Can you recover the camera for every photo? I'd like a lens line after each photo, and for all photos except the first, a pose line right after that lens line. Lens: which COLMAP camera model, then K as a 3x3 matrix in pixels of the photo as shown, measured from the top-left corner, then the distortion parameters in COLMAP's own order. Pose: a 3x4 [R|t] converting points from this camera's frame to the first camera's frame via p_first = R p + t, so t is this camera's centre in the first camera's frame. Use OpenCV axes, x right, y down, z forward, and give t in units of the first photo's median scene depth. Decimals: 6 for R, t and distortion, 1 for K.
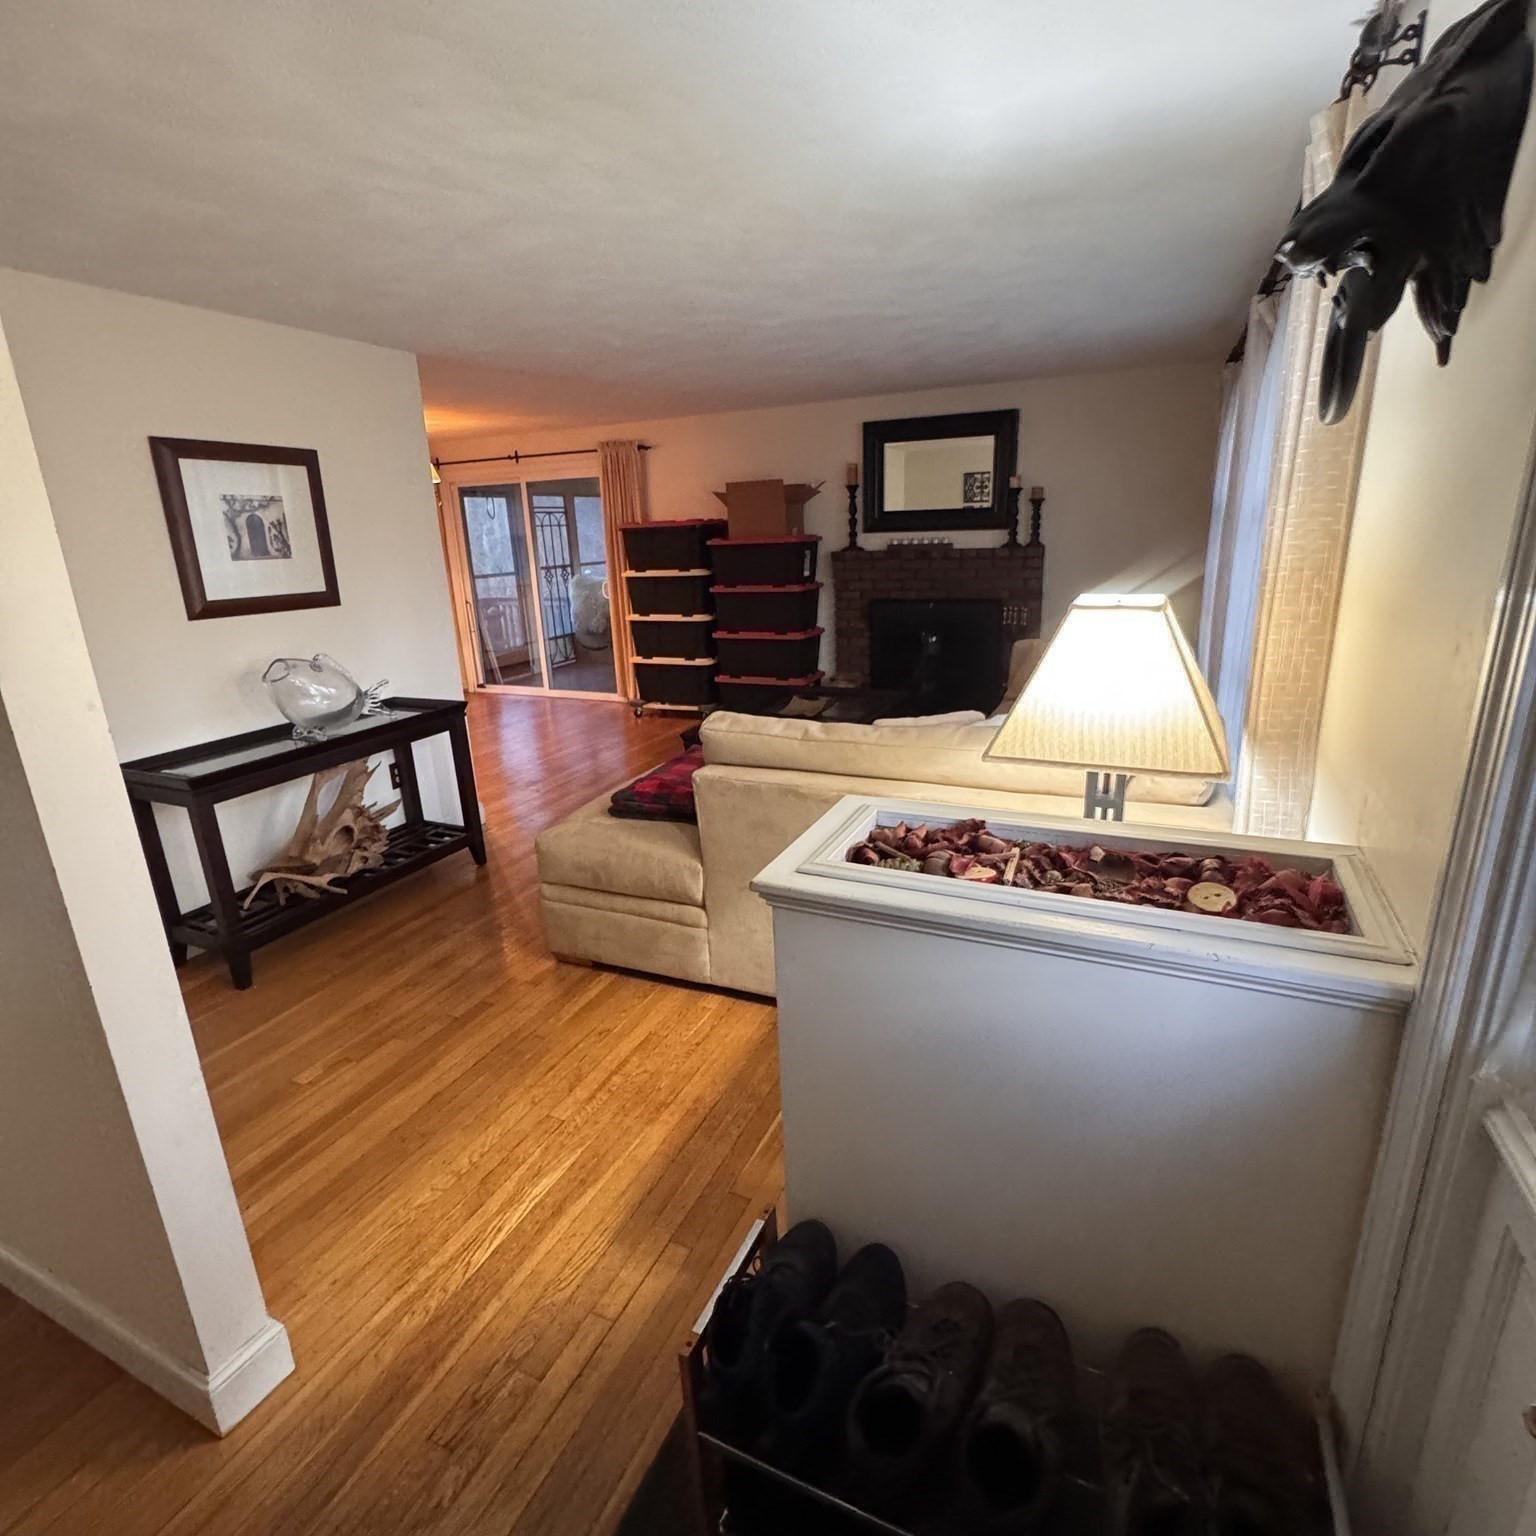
lens RADIAL K [[815.0, 0, 761.9], [0, 815.0, 765.8], [0, 0, 1]] dist [-0.000249, -0.000805]
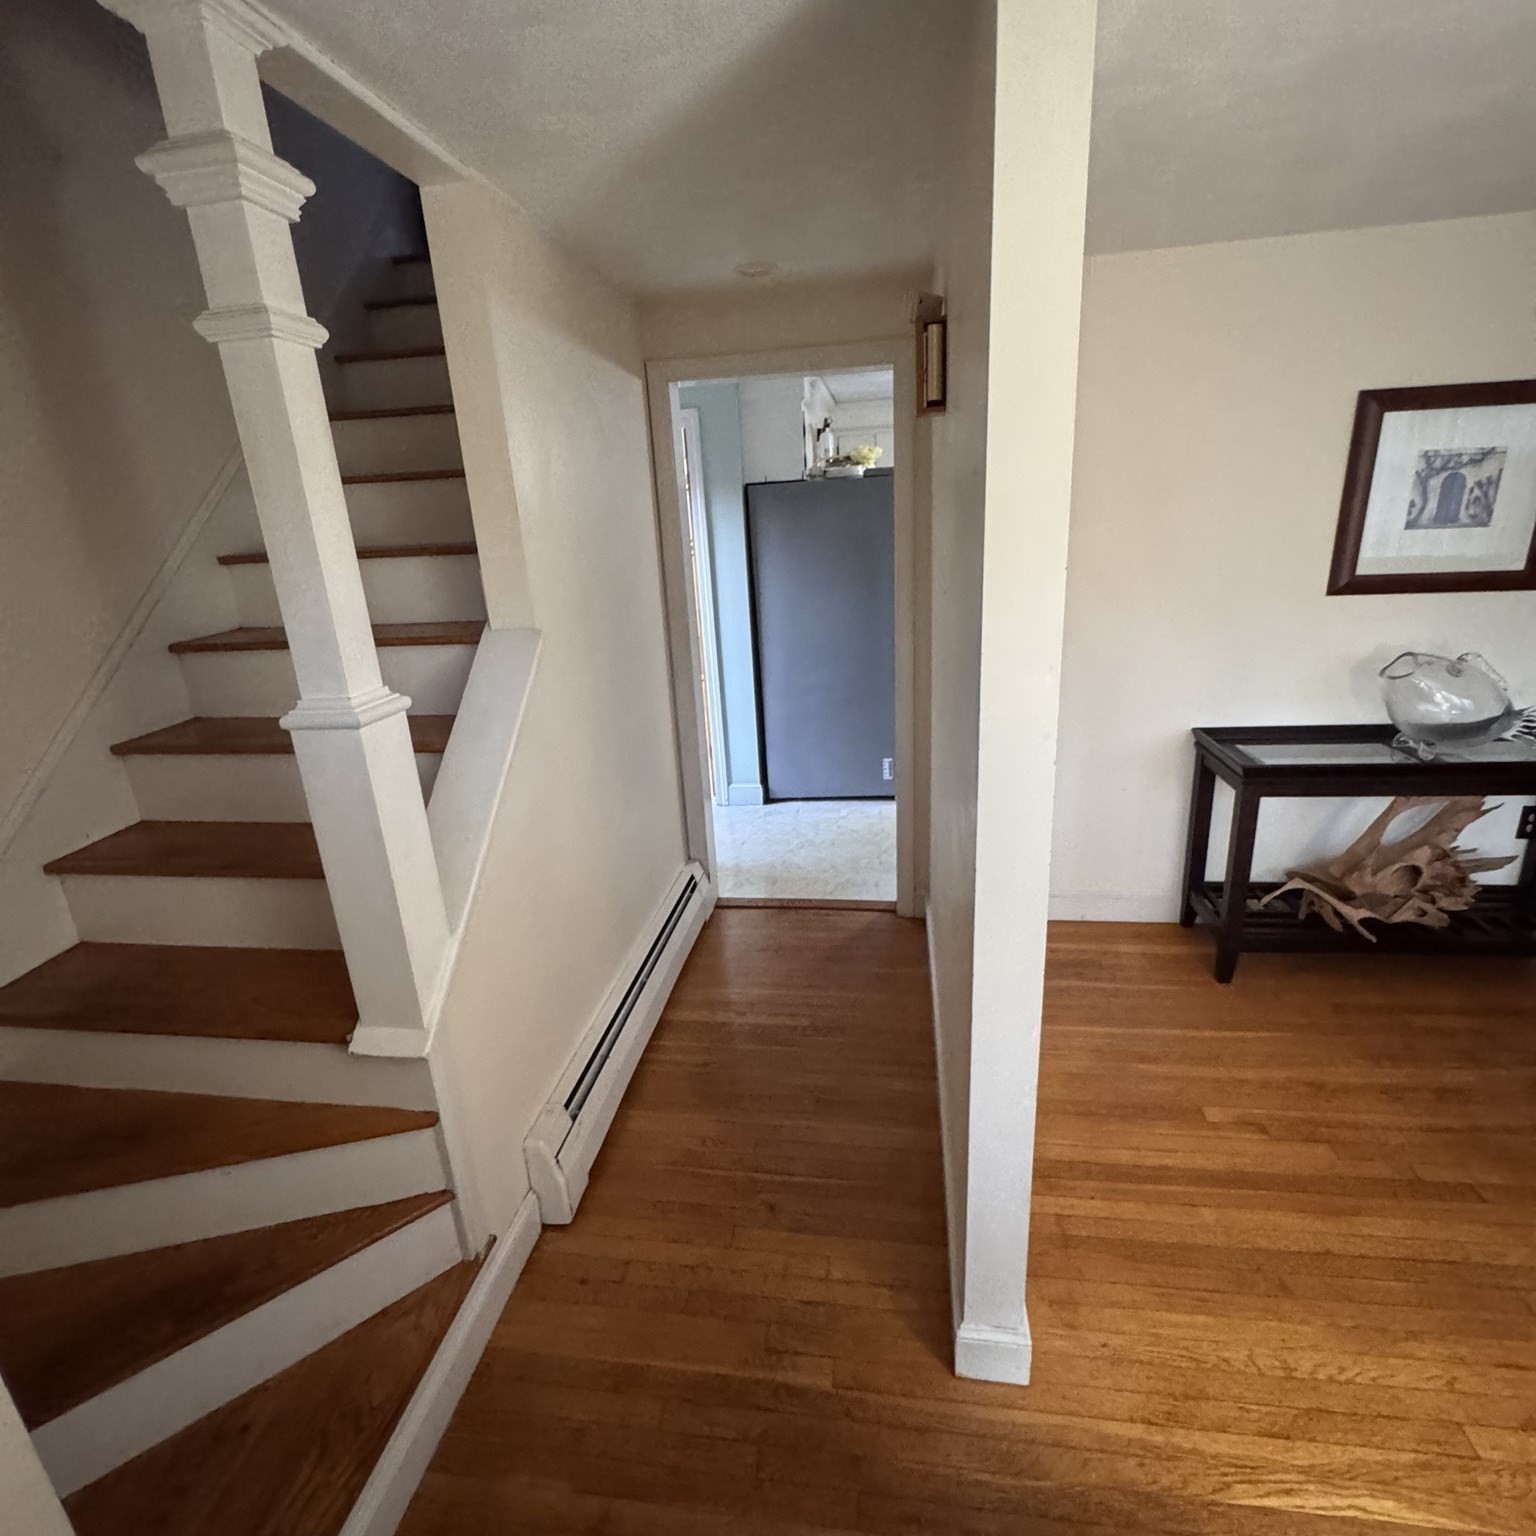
lens RADIAL K [[815.0, 0, 772.7], [0, 815.0, 766.5], [0, 0, 1]] dist [-0.000249, -0.000805]
pose [[0.290265, 0.311932, -0.904679, 0.005614], [-0.227082, 0.940831, 0.251538, -0.080483], [0.929613, 0.132424, 0.343924, 0.122039]]
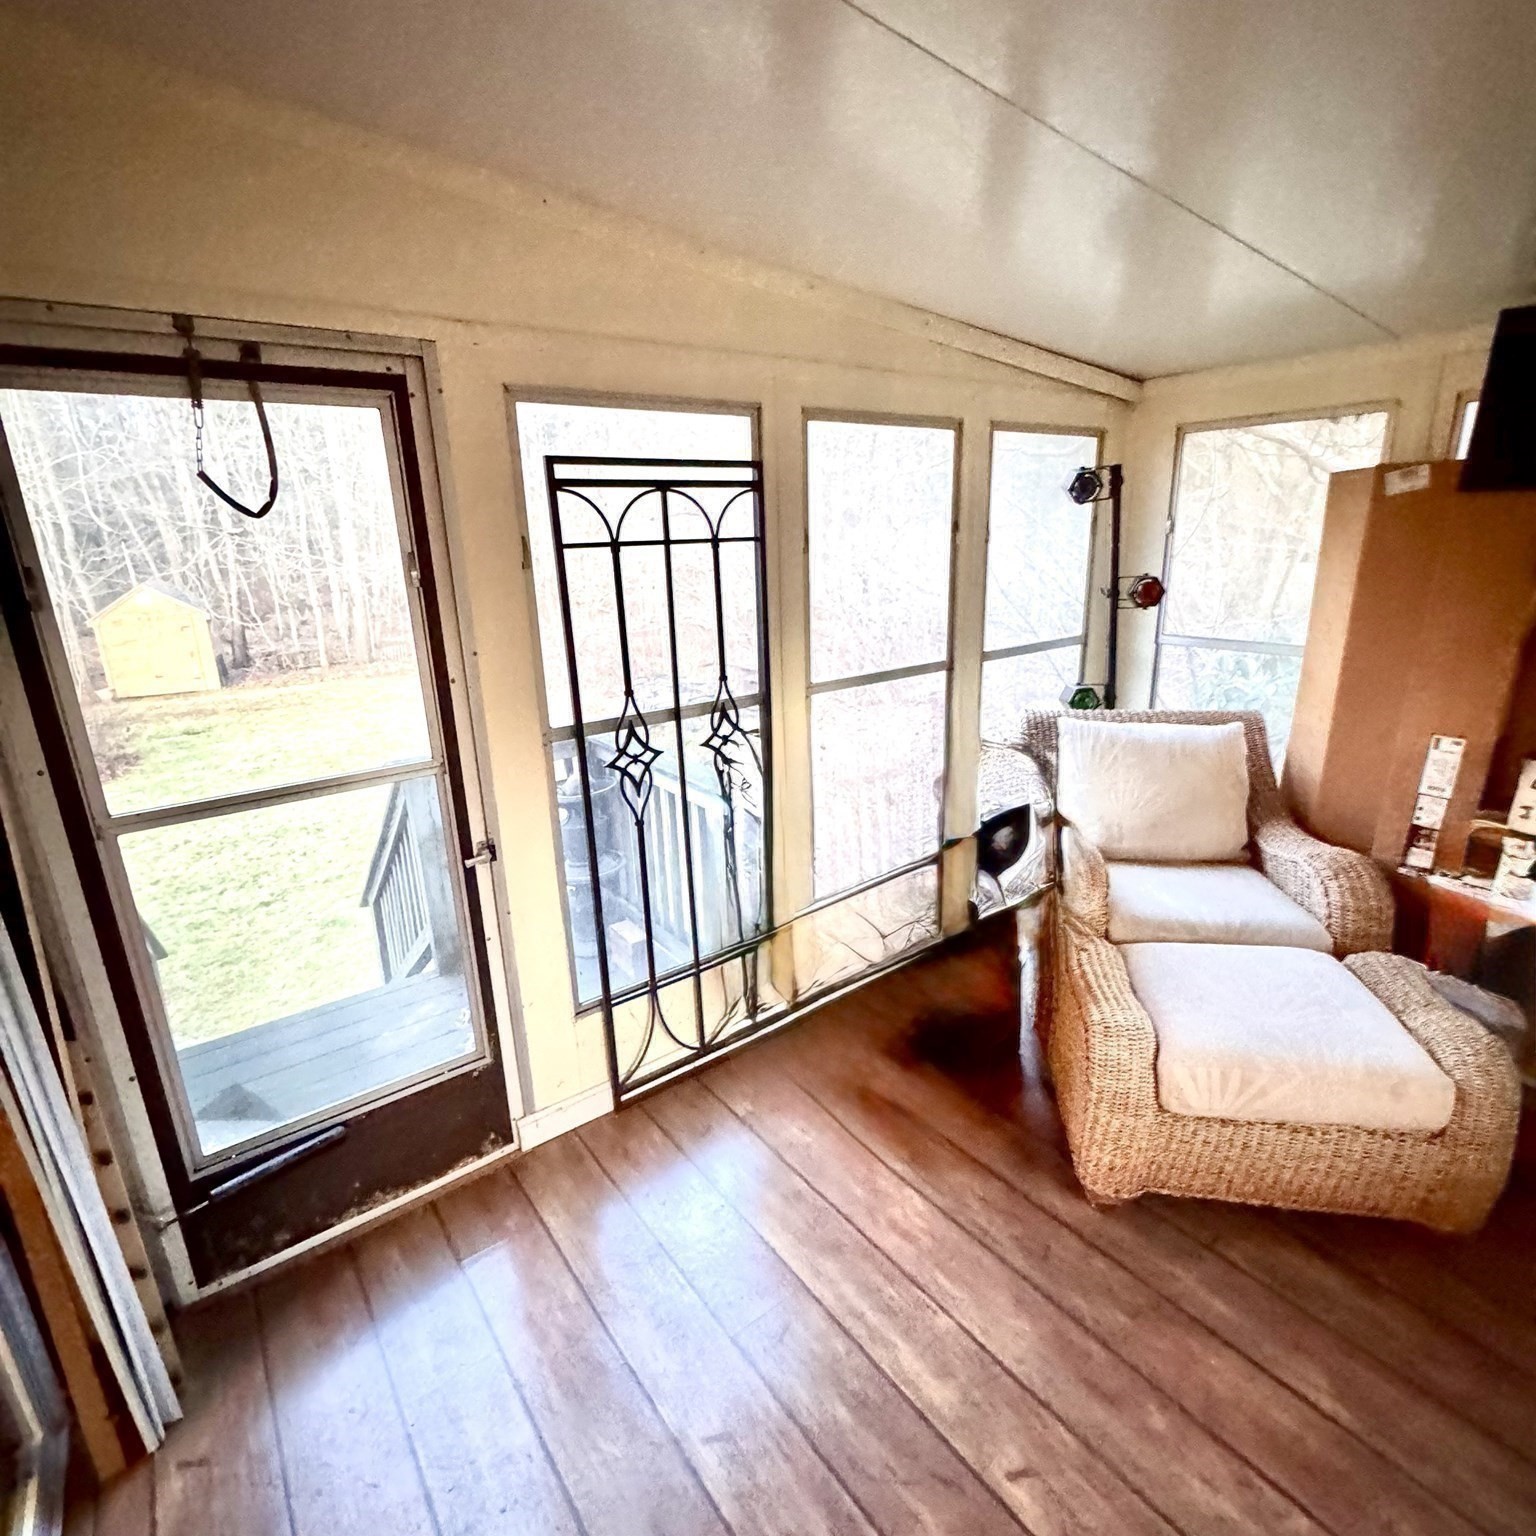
lens RADIAL K [[815.0, 0, 769.1], [0, 815.0, 762.3], [0, 0, 1]] dist [-0.000249, -0.000805]
pose [[0.883202, 0.149572, -0.444503, -0.346400], [-0.140254, 0.988642, 0.053994, -0.709722], [0.447530, 0.014656, 0.894149, 2.298708]]
